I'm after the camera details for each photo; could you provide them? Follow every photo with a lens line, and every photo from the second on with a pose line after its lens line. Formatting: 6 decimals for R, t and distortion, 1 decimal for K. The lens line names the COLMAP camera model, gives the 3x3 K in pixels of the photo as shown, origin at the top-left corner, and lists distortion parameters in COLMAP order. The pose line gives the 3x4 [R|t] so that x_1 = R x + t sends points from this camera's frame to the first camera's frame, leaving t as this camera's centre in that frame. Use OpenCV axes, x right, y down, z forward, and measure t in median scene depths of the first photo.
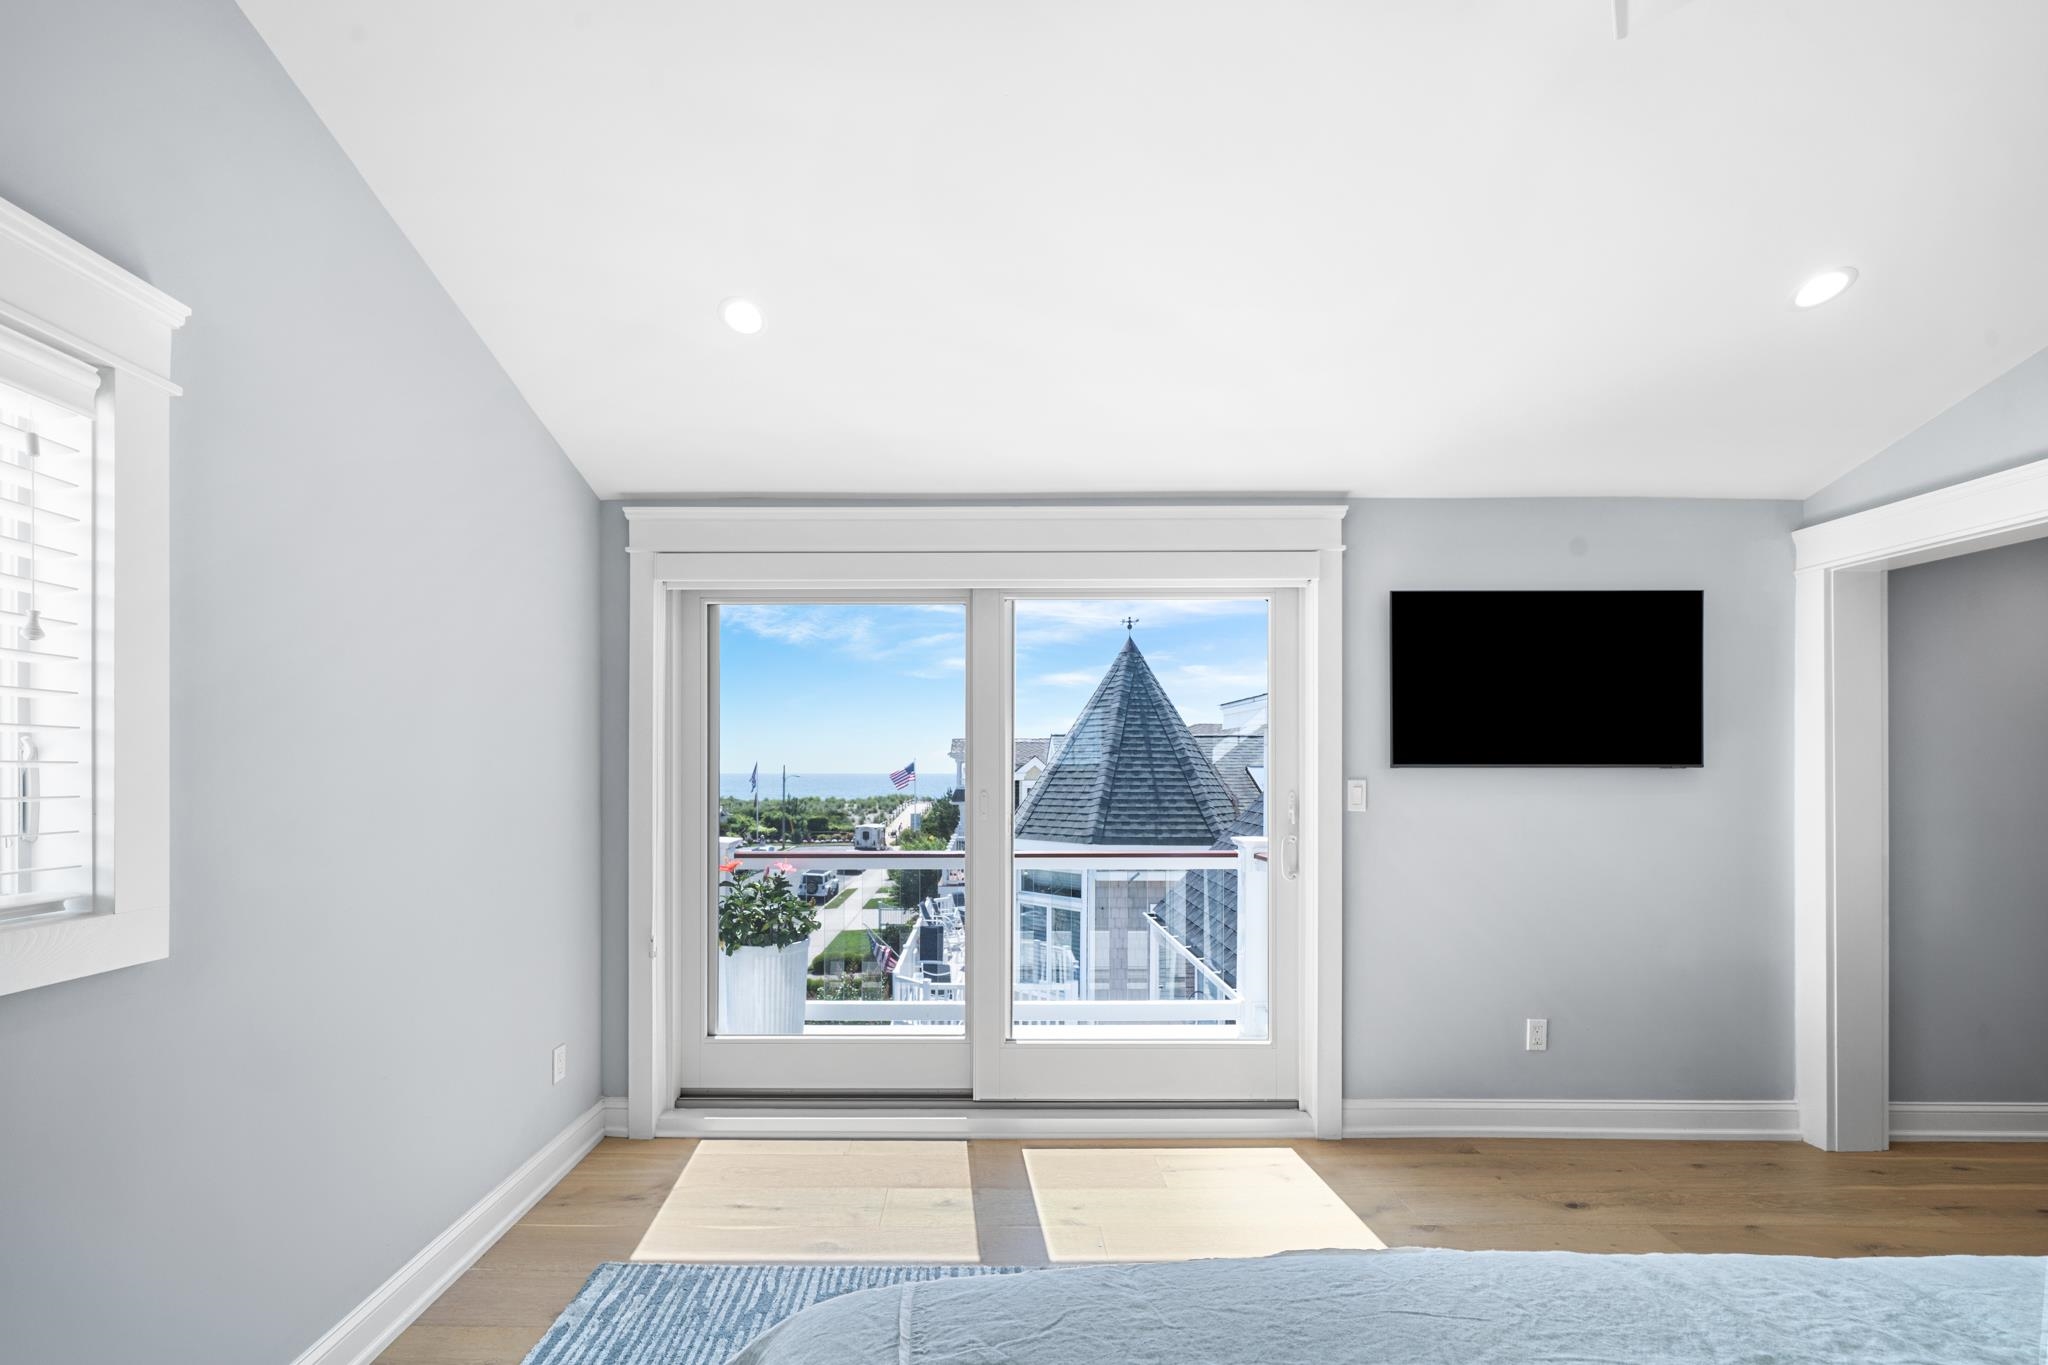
lens RADIAL K [[791.4, 0, 1019.2], [0, 791.4, 768.0], [0, 0, 1]] dist [-0.000464, -0.000207]
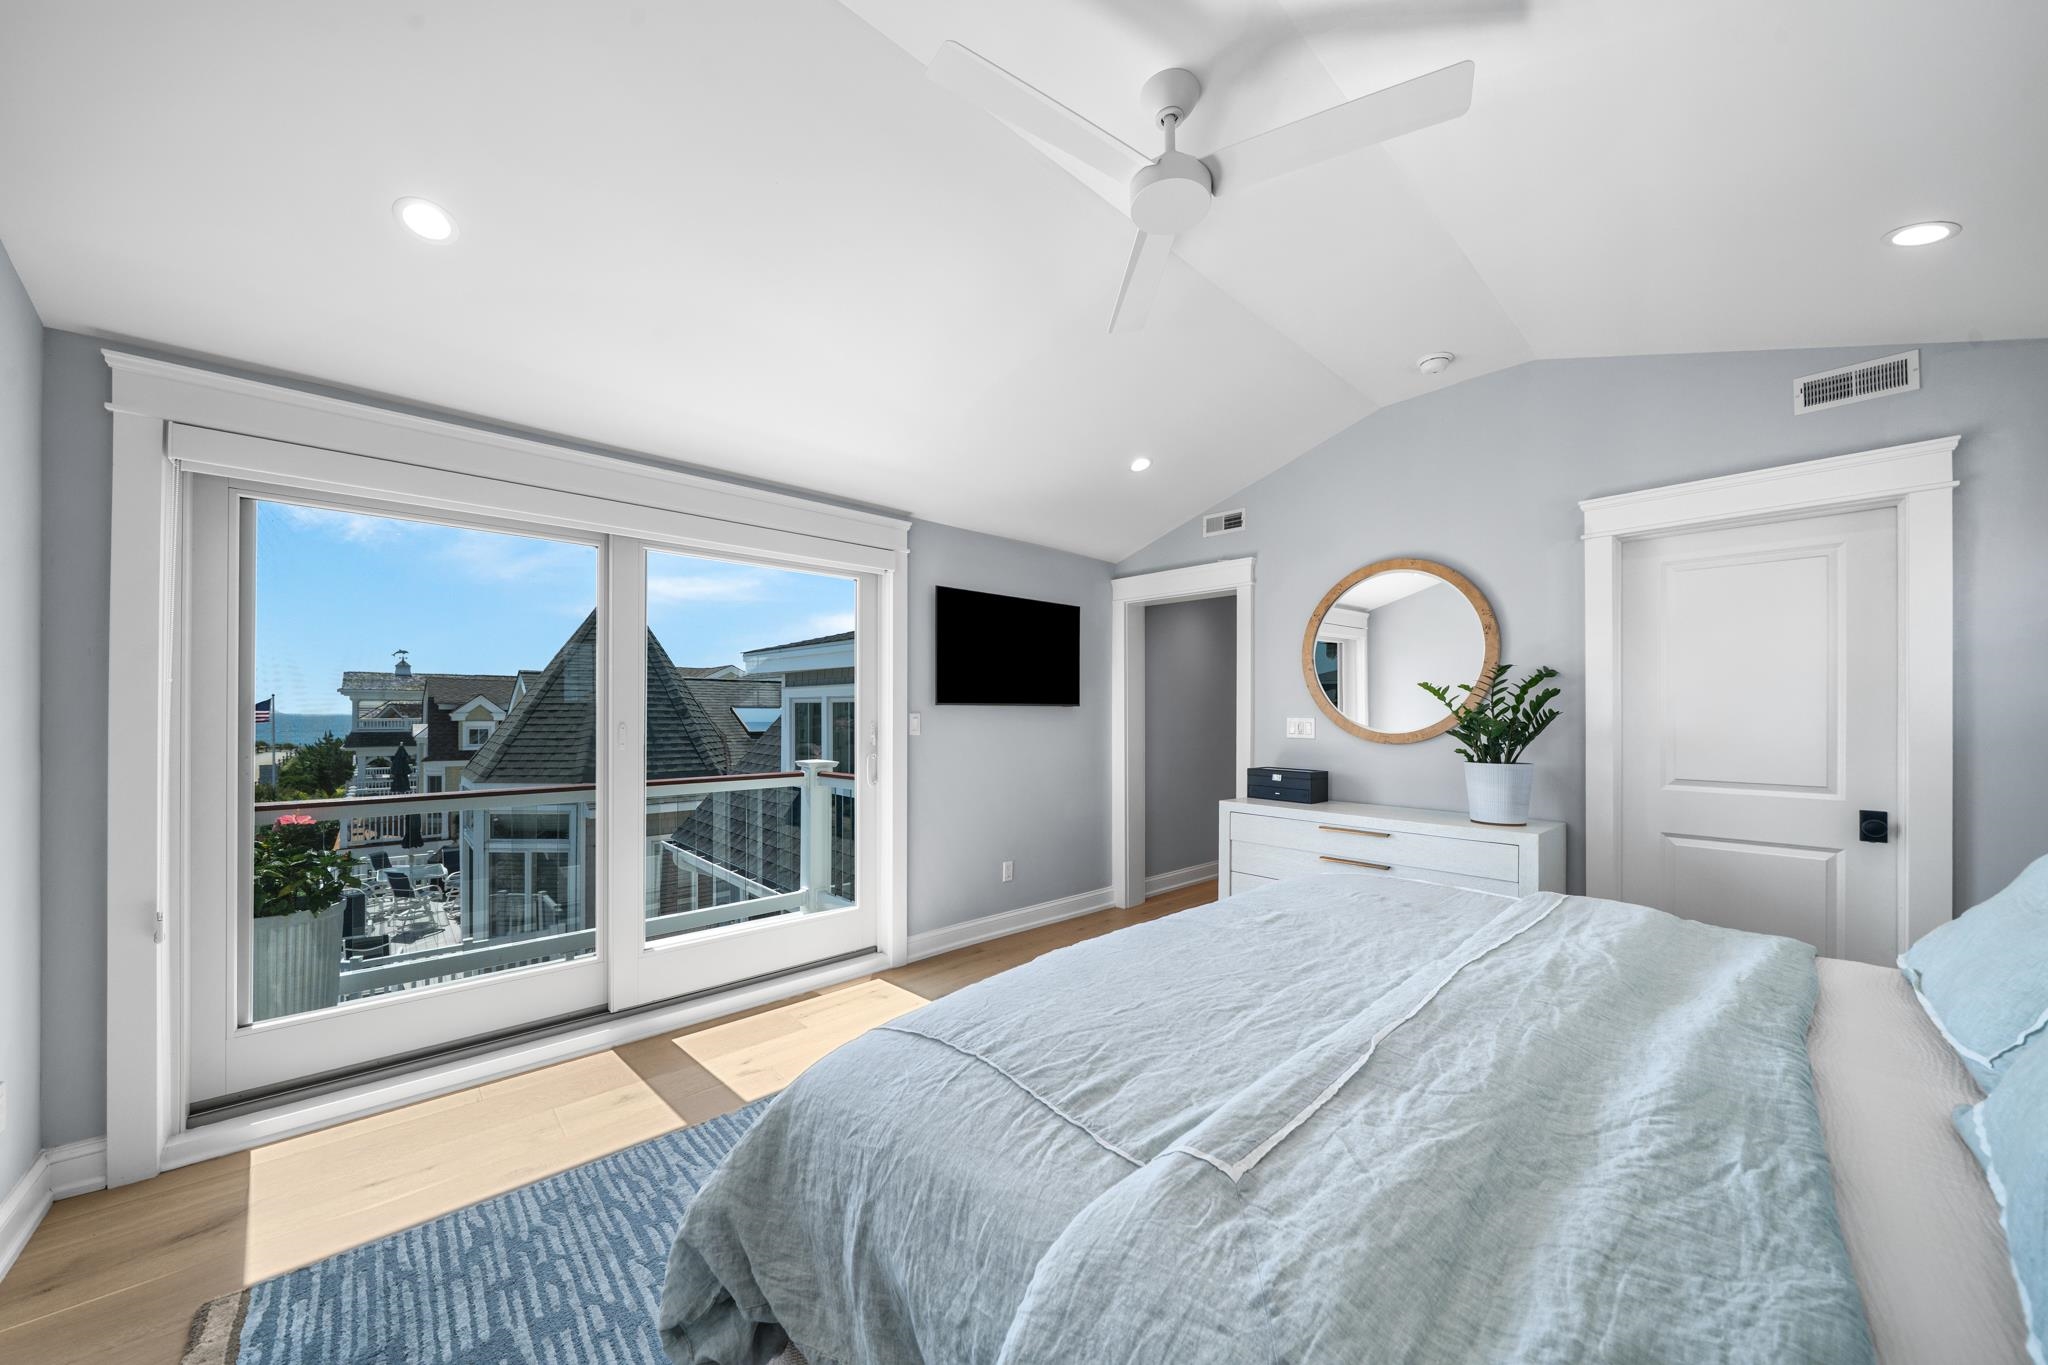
lens RADIAL K [[692.6, 0, 1015.9], [0, 692.6, 707.0], [0, 0, 1]] dist [-0.000266, -0.000002]
pose [[0.746000, 0.006419, 0.665915, -0.276782], [-0.003551, 0.999978, -0.005660, 0.010242], [-0.665936, 0.001858, 0.746007, -0.063730]]
